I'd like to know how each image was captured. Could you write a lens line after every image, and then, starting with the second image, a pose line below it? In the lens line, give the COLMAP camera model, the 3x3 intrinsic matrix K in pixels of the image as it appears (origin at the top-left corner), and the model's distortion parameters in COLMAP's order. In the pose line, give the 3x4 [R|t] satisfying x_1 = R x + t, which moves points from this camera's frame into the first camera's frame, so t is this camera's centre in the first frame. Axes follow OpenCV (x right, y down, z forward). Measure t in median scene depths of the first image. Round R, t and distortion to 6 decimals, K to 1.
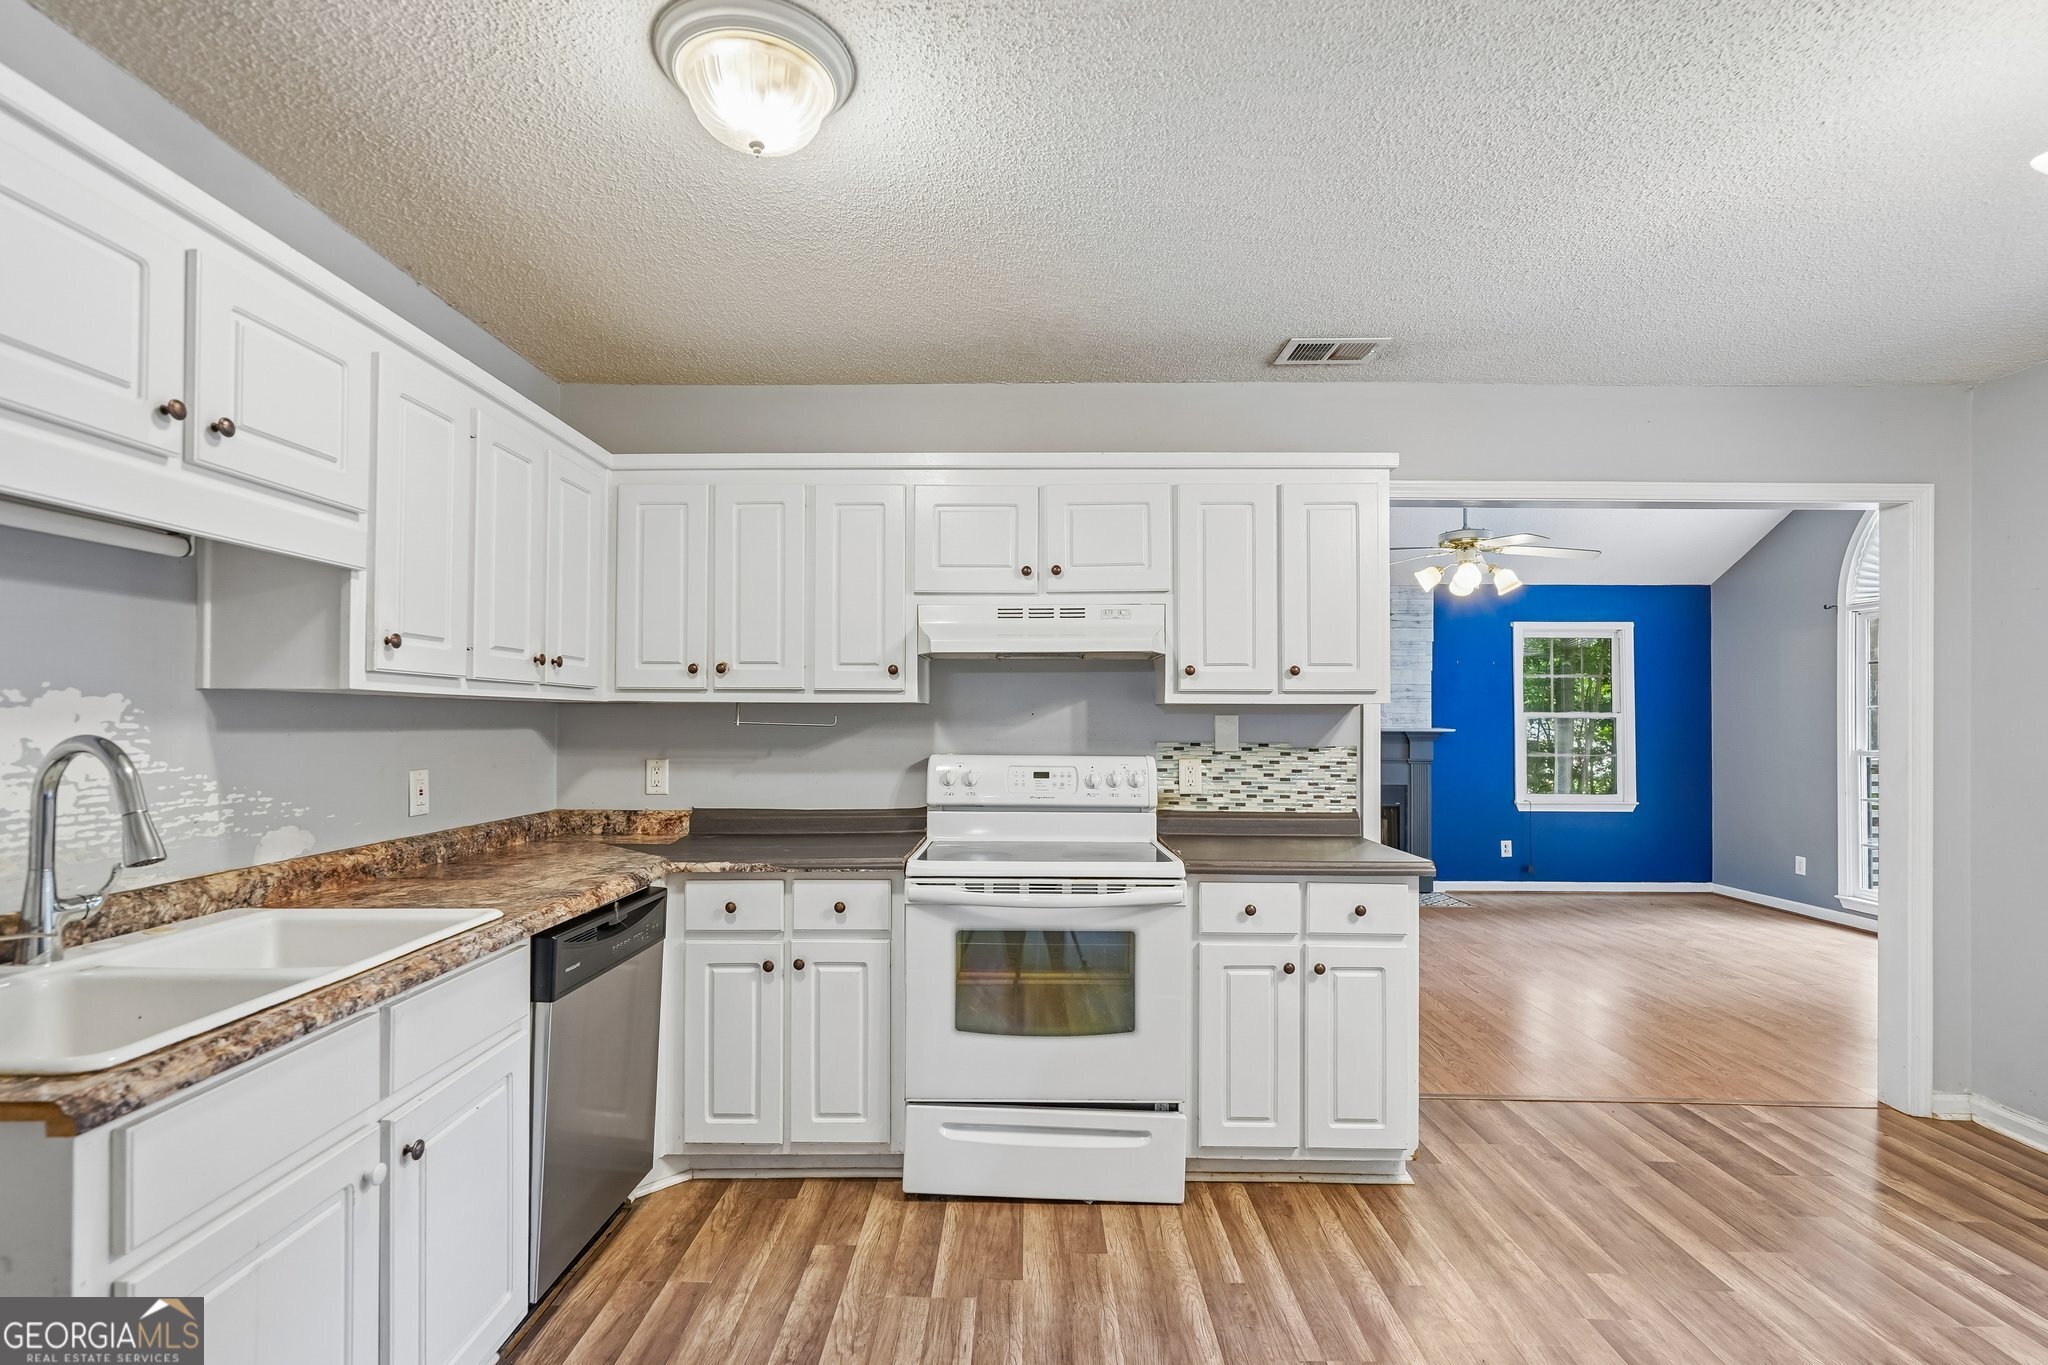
lens RADIAL K [[957.2, 0, 1023.5], [0, 957.2, 704.4], [0, 0, 1]] dist [-0.004368, 0.001443]
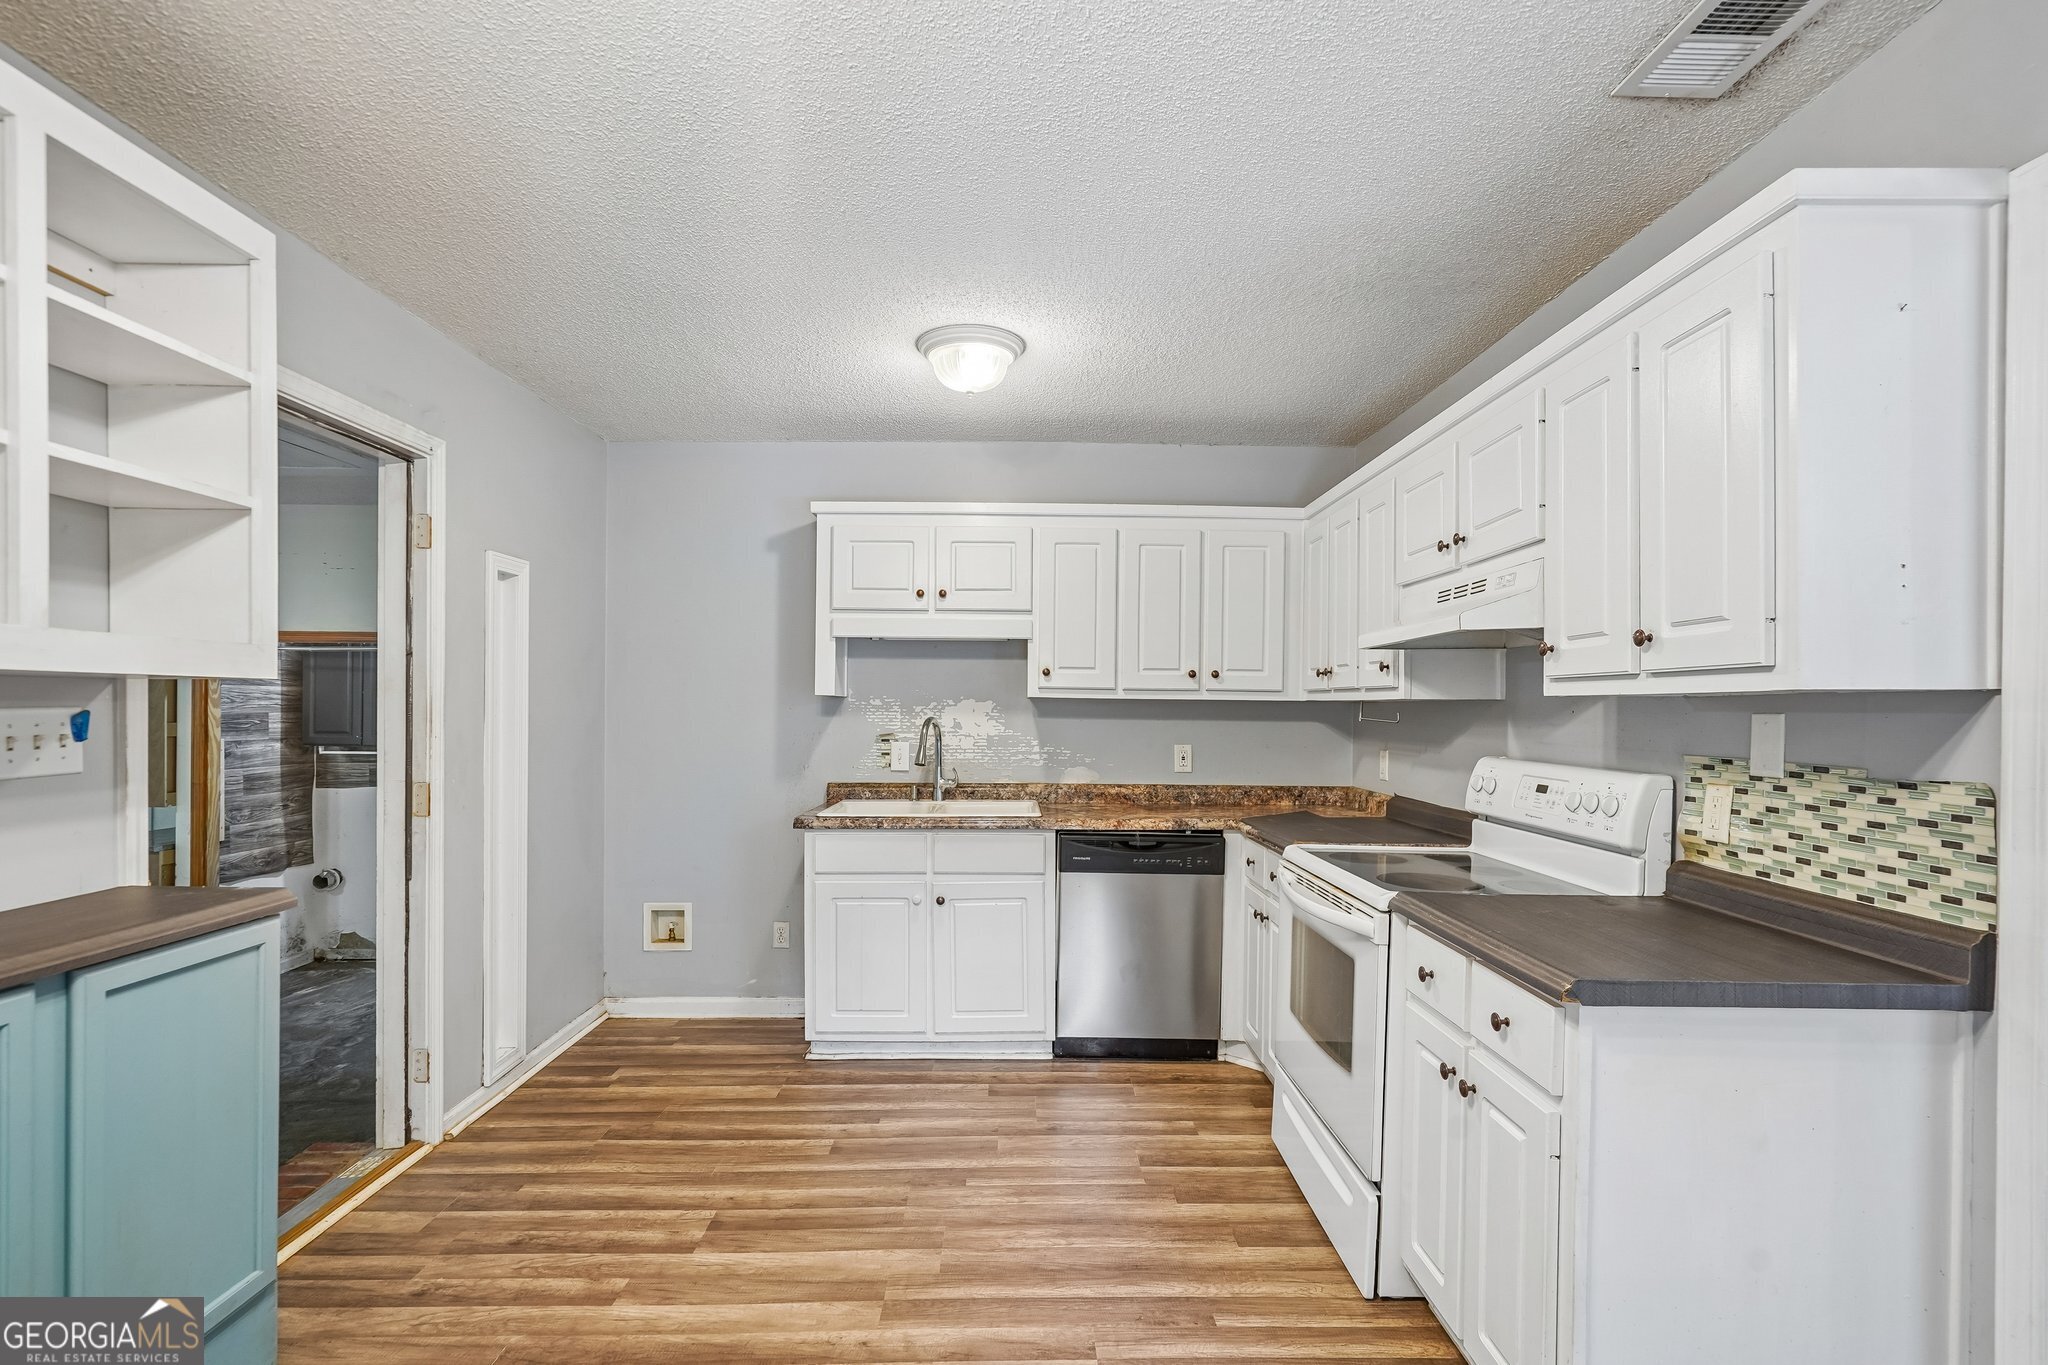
lens RADIAL K [[957.2, 0, 1021.6], [0, 957.2, 713.2], [0, 0, 1]] dist [-0.004368, 0.001443]
pose [[0.020587, 0.002524, -0.999785, 0.956197], [0.005573, 0.999981, 0.002639, 0.008486], [0.999773, -0.005626, 0.020572, 0.662815]]
